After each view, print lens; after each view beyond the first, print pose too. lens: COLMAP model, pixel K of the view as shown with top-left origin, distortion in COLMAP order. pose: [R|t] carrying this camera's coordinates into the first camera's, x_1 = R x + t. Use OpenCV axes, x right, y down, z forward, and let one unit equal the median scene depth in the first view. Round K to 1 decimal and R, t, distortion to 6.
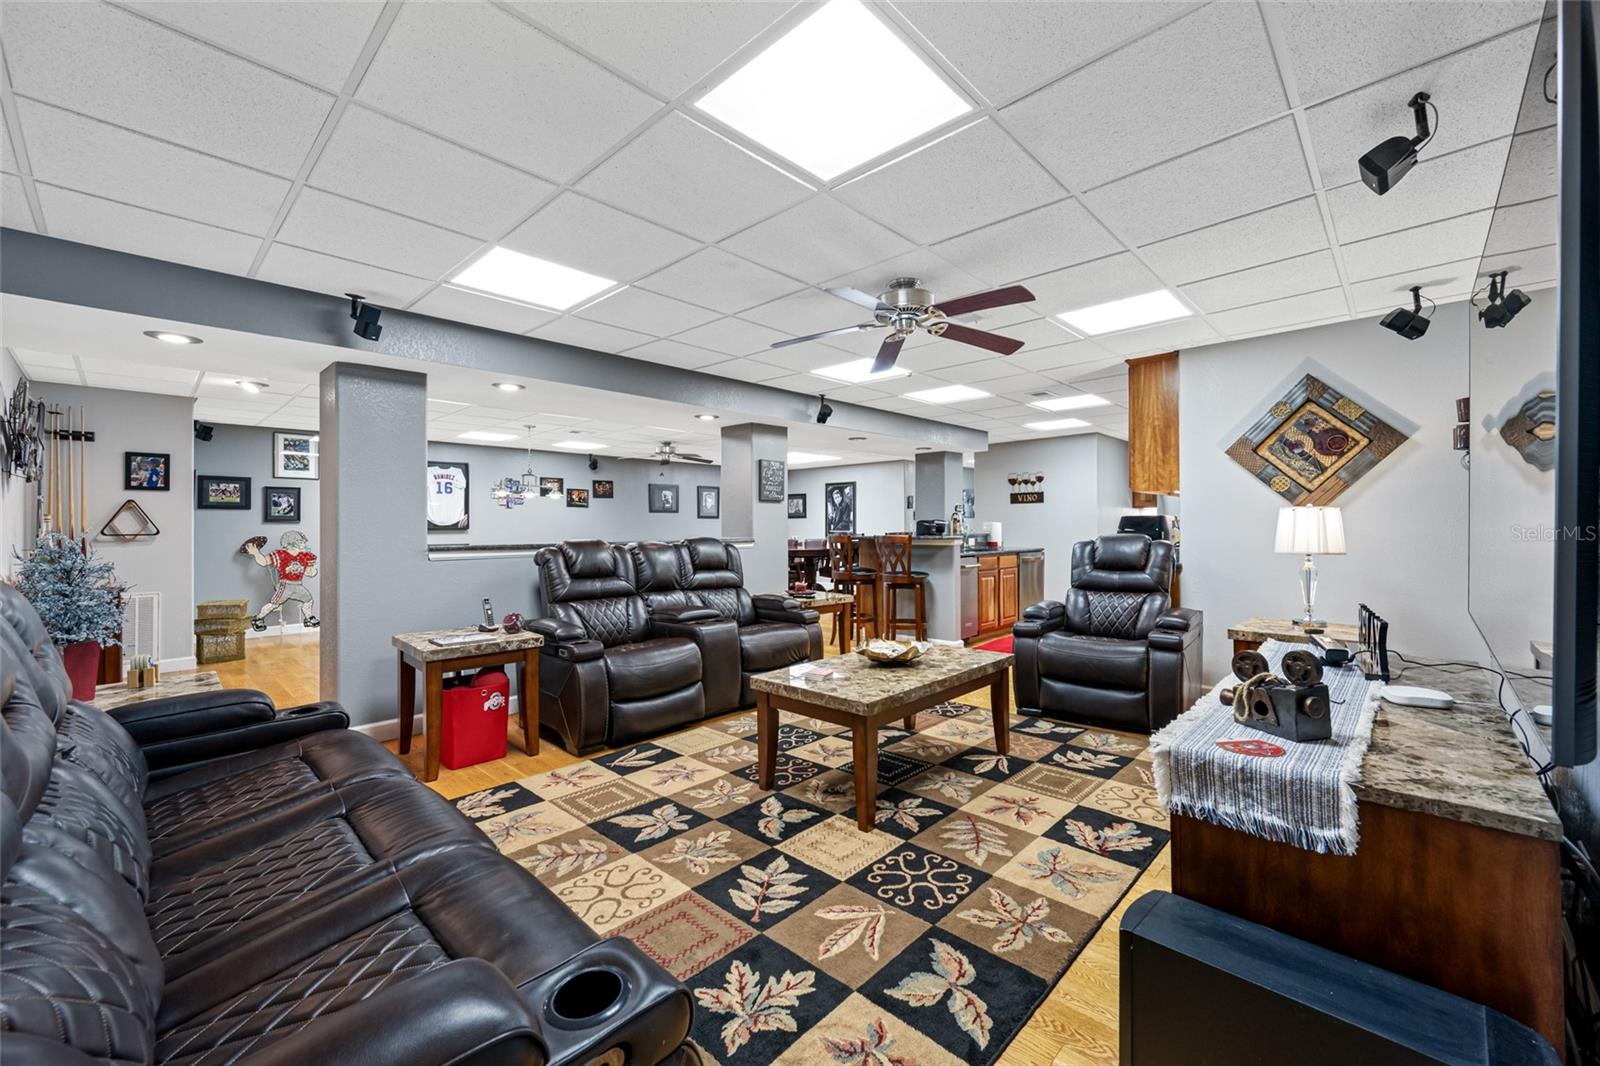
lens RADIAL K [[638.5, 0, 800.0], [0, 638.5, 533.0], [0, 0, 1]] dist [0.001615, 0.000147]
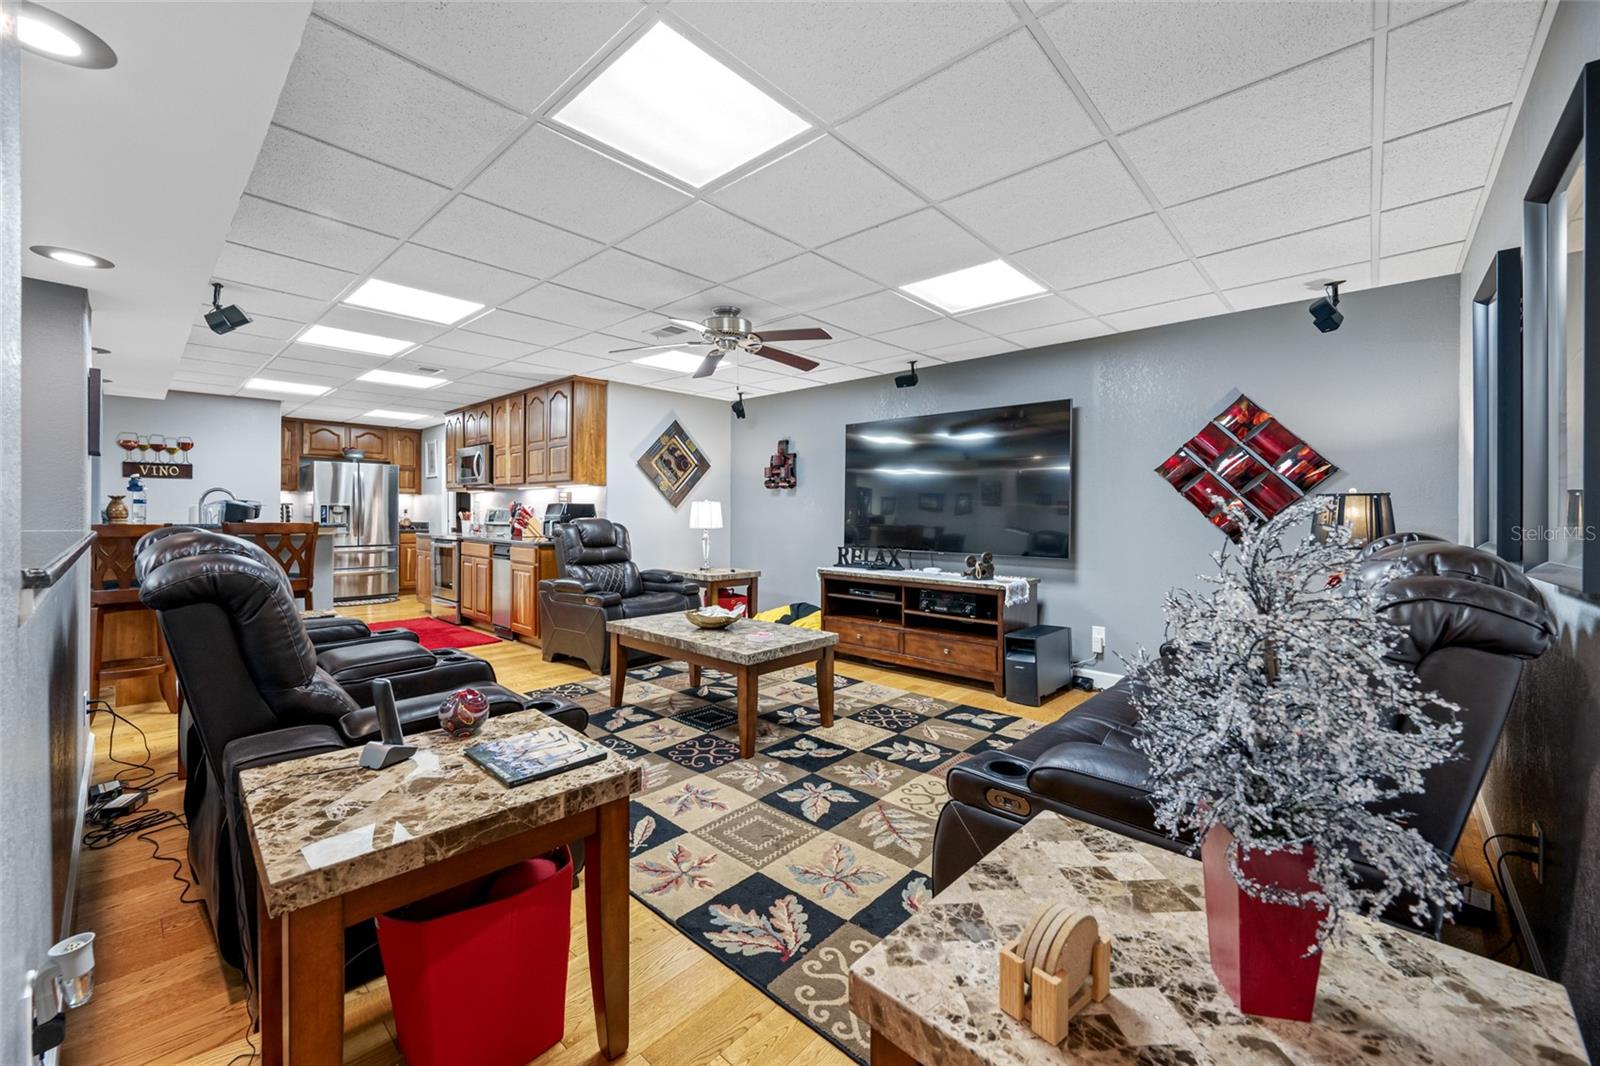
lens RADIAL K [[622.8, 0, 806.0], [0, 622.8, 512.1], [0, 0, 1]] dist [0.000540, 0.000040]
pose [[-0.010483, 0.007057, 0.999920, -1.116770], [0.007477, 0.999948, -0.006979, 0.004000], [-0.999917, 0.007403, -0.010536, 0.937330]]
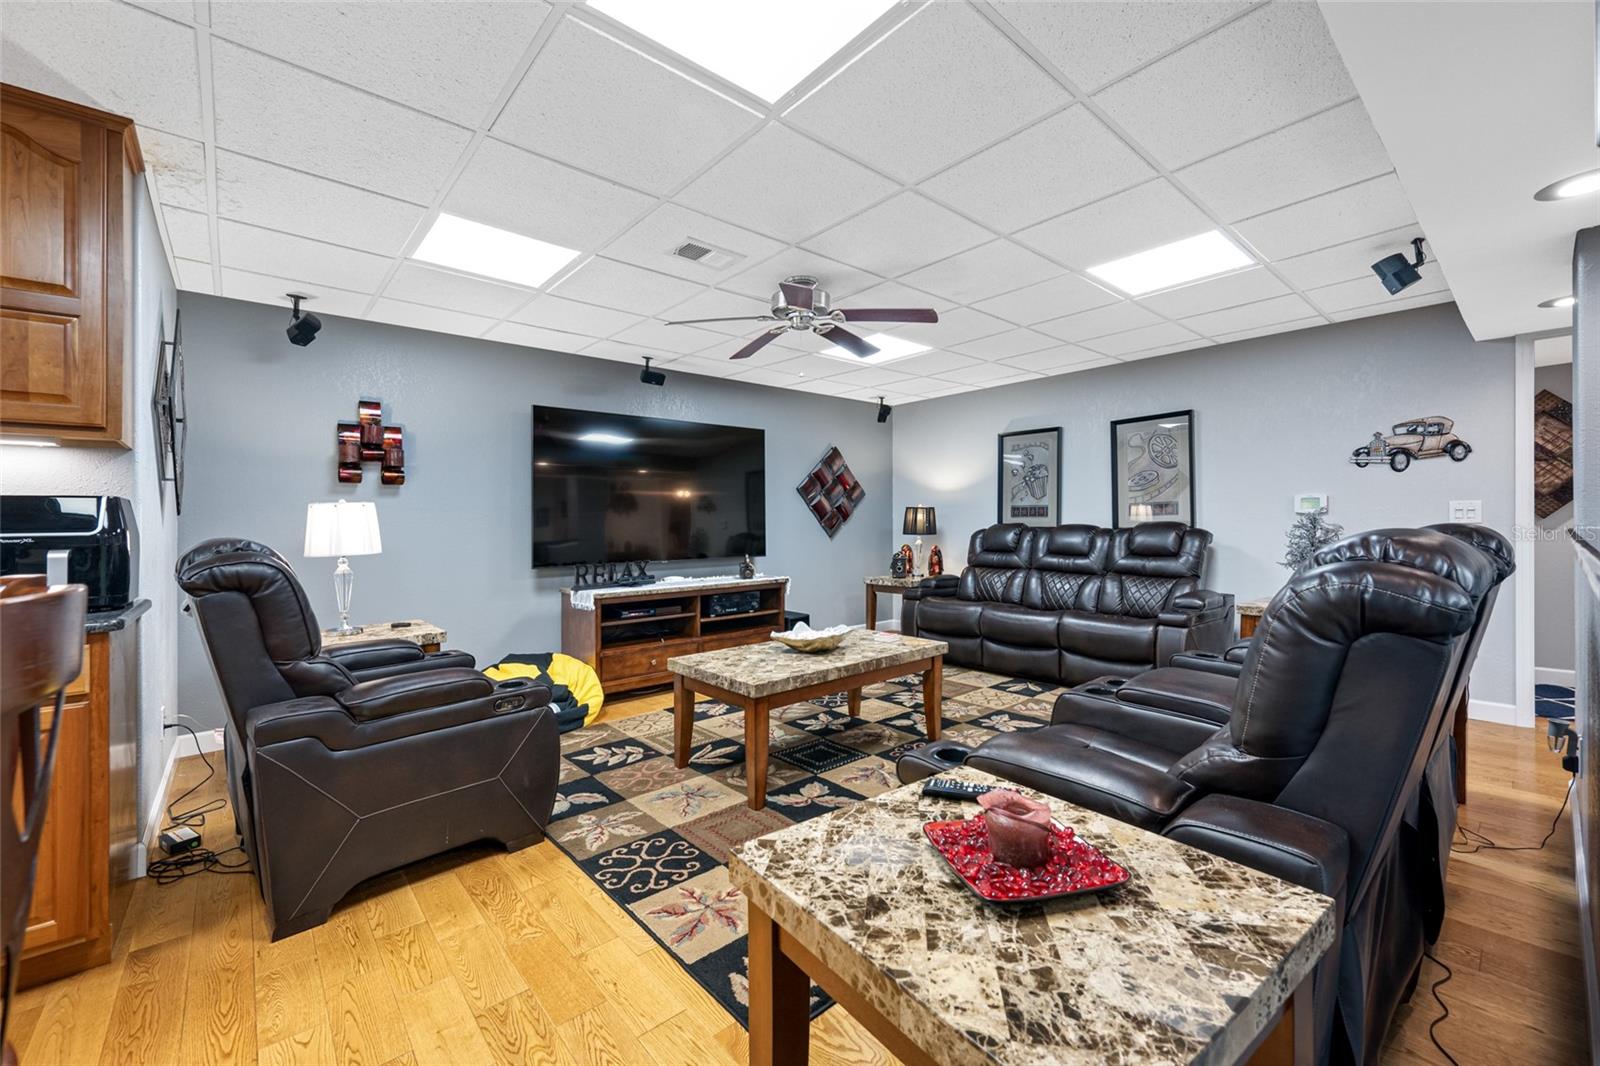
lens RADIAL K [[649.9, 0, 774.1], [0, 649.9, 529.9], [0, 0, 1]] dist [-0.000944, -0.000040]
pose [[-0.991552, 0.019139, 0.128287, 0.076801], [0.022109, 0.999519, 0.021768, -0.008258], [-0.127808, 0.024421, -0.991498, 2.242765]]
